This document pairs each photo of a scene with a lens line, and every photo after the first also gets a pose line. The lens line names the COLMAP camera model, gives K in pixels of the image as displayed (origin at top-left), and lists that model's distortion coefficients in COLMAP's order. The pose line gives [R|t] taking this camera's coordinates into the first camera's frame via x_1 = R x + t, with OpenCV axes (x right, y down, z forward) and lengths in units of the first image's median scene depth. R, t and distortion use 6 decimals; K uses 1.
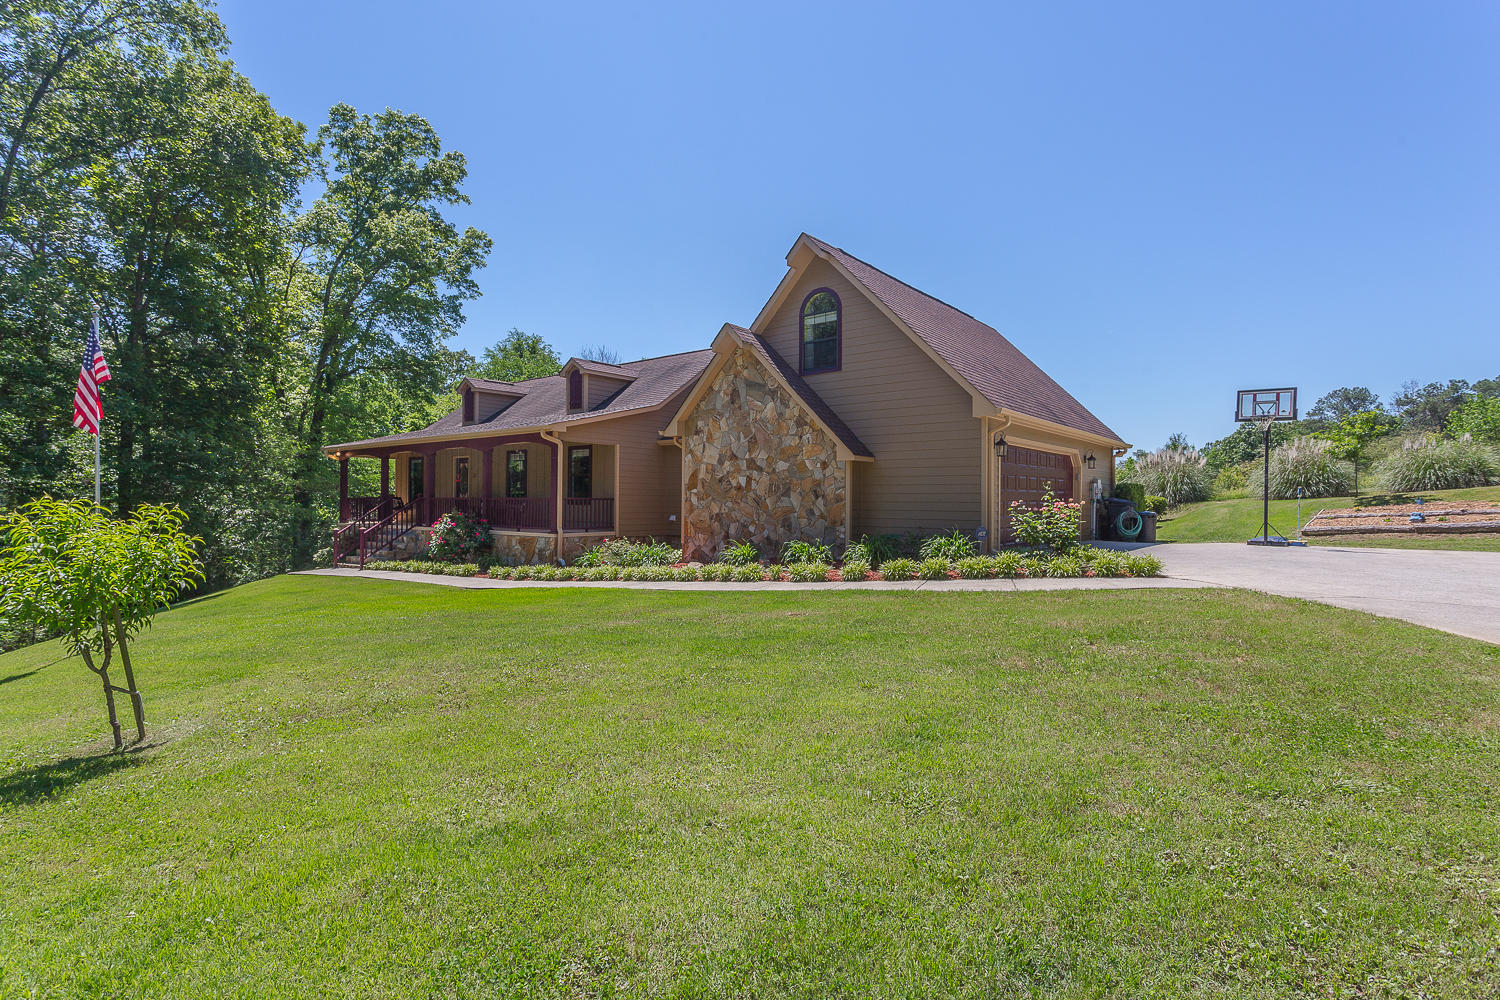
lens RADIAL K [[741.5, 0, 750.0], [0, 741.5, 500.0], [0, 0, 1]] dist [0.001472, 0.001279]
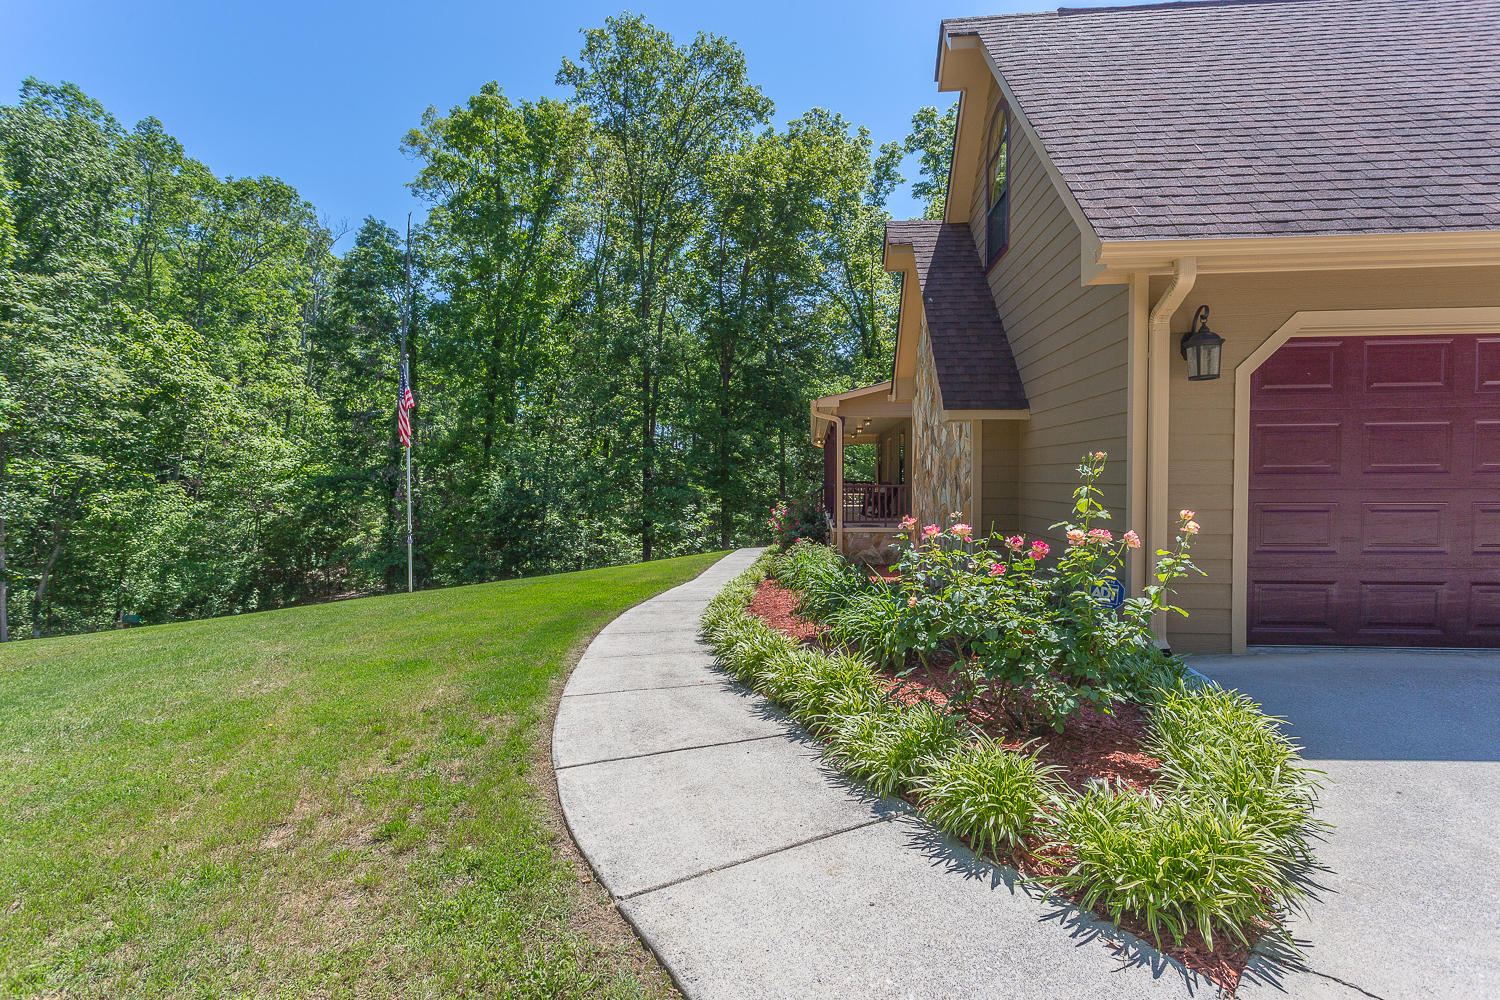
lens RADIAL K [[711.9, 0, 739.6], [0, 711.9, 496.3], [0, 0, 1]] dist [0.002322, 0.000272]
pose [[0.543937, 0.014811, -0.838995, 0.340073], [0.007202, 0.999725, 0.022317, -0.008769], [0.839095, -0.018181, 0.543681, 0.430272]]
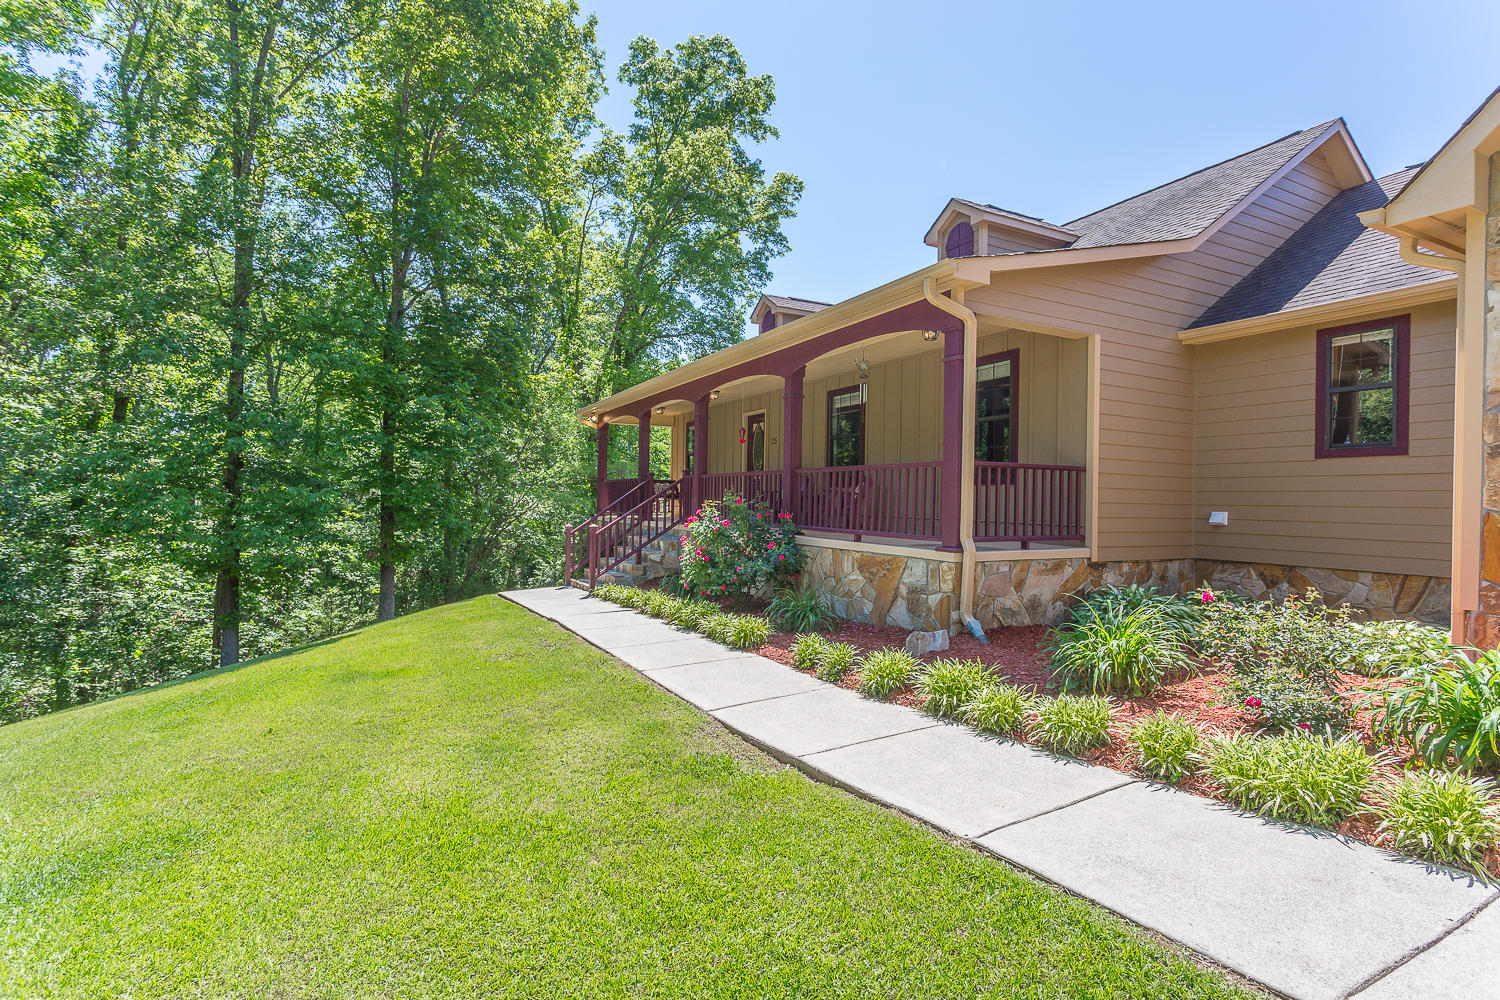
lens RADIAL K [[712.1, 0, 750.0], [0, 712.1, 500.0], [0, 0, 1]] dist [-0.013515, 0.000068]
pose [[0.919361, 0.009119, -0.393309, -0.200650], [-0.009642, 0.999953, 0.000645, 0.017532], [0.393296, 0.003200, 0.919406, 0.572475]]
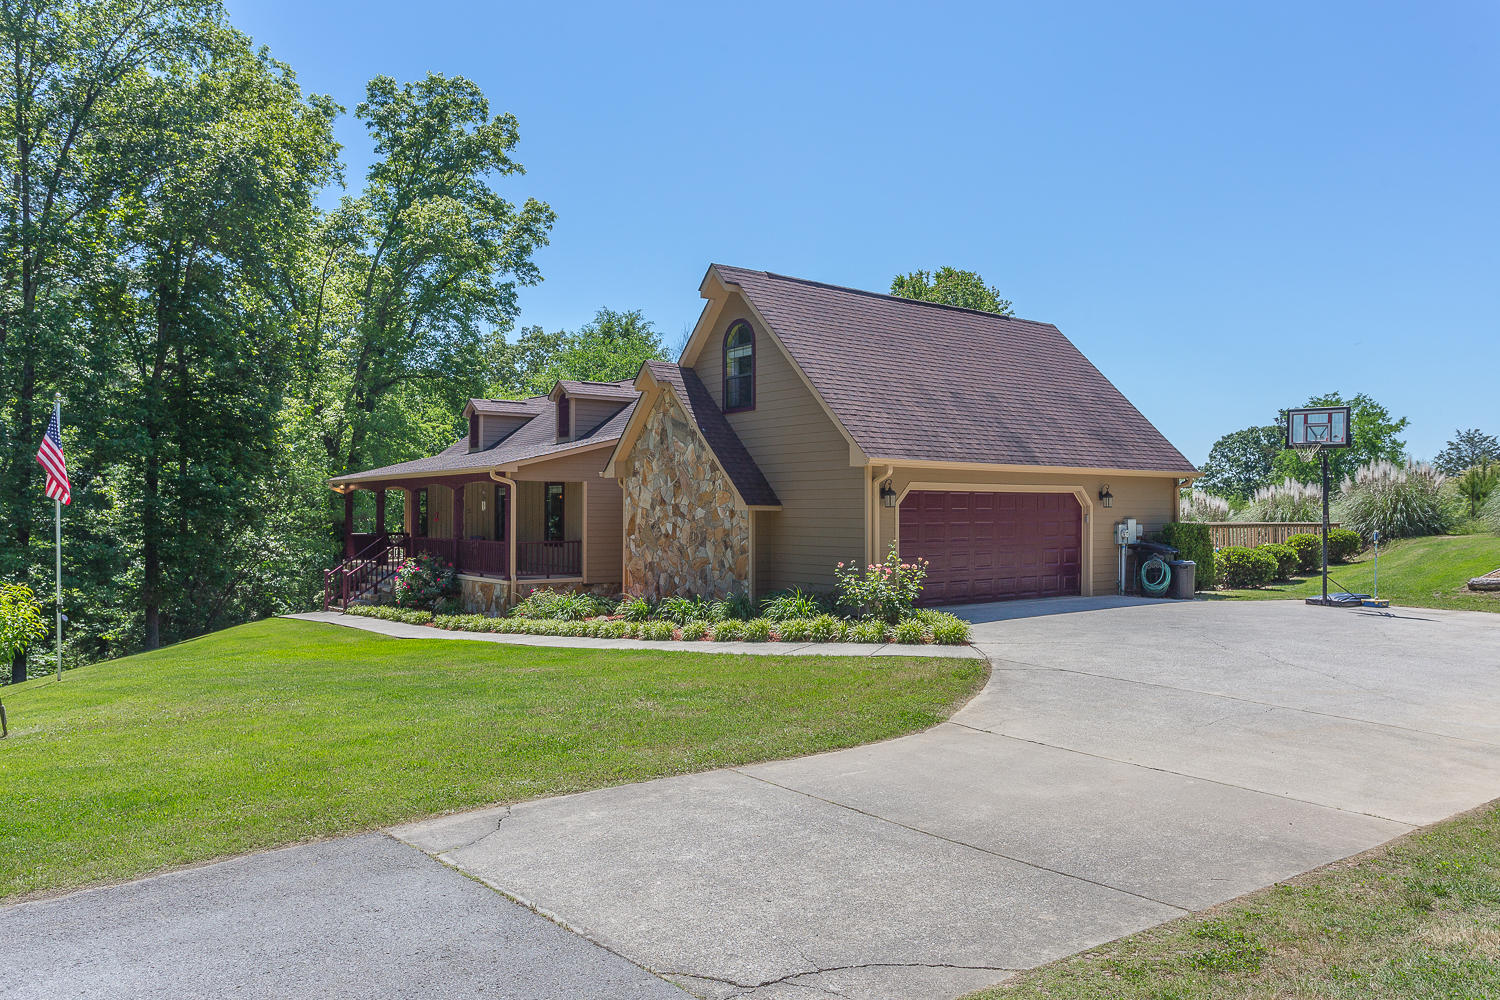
lens RADIAL K [[1059.3, 0, 745.6], [0, 1059.3, 500.4], [0, 0, 1]] dist [0.007957, 0.000192]
pose [[0.971056, -0.008350, -0.238705, 0.324322], [0.006070, 0.999929, -0.010286, -0.037361], [0.238773, 0.008539, 0.971038, -0.212386]]
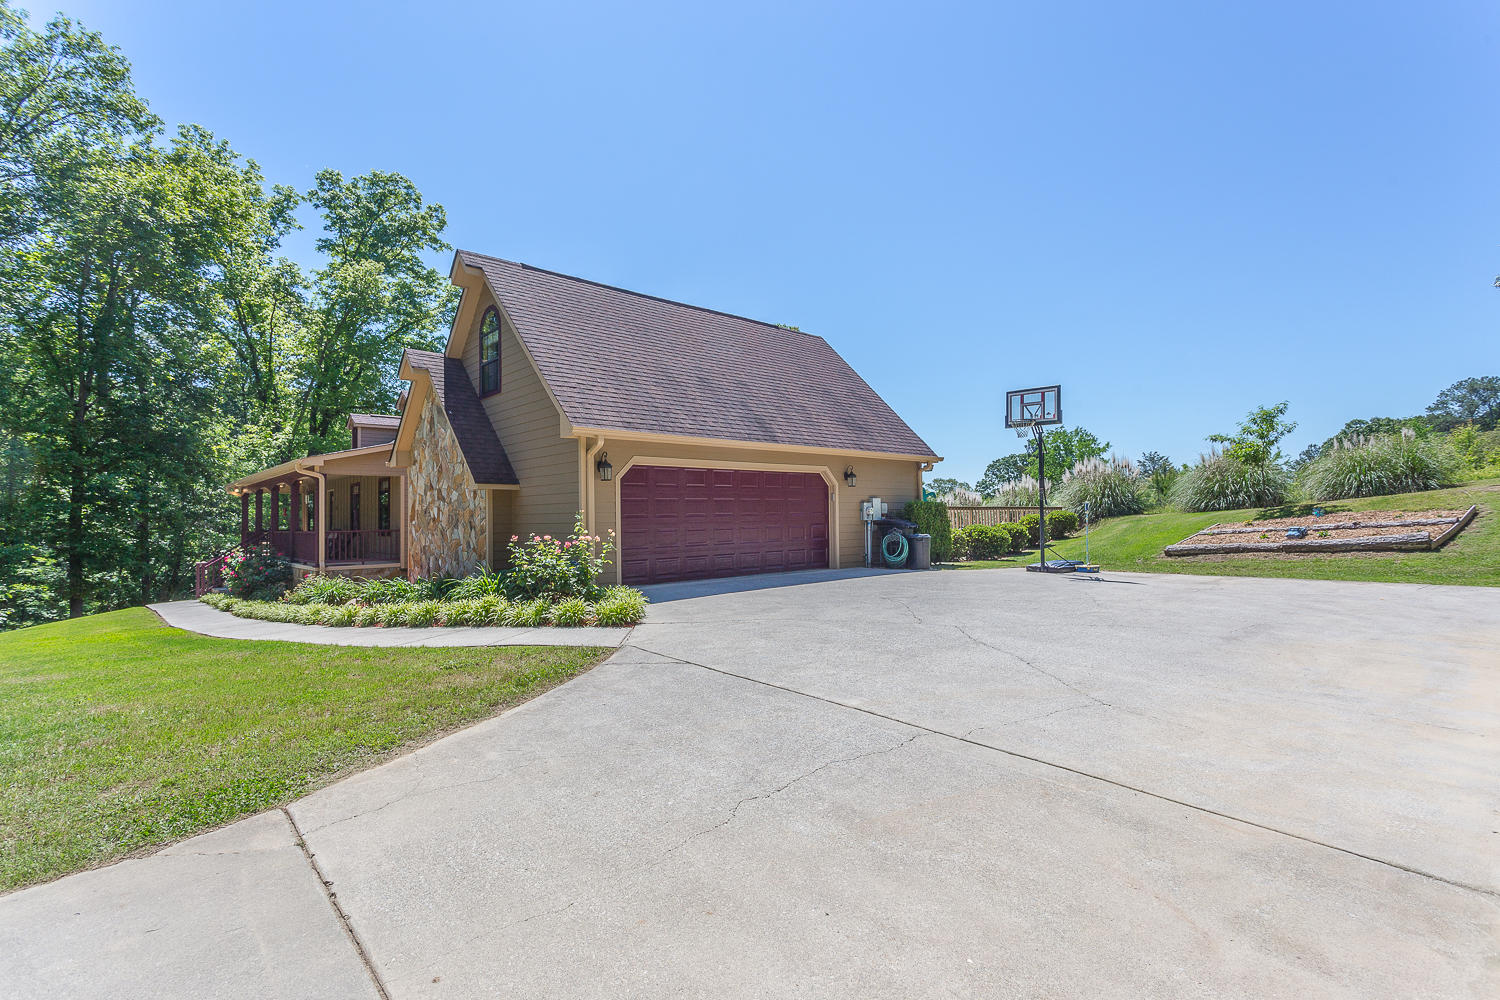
lens RADIAL K [[713.7, 0, 751.7], [0, 713.7, 495.7], [0, 0, 1]] dist [0.002229, 0.000646]
pose [[0.988229, -0.027282, -0.150531, 0.432797], [0.022746, 0.999236, -0.031774, -0.006609], [0.151282, 0.027976, 0.988095, 0.125132]]
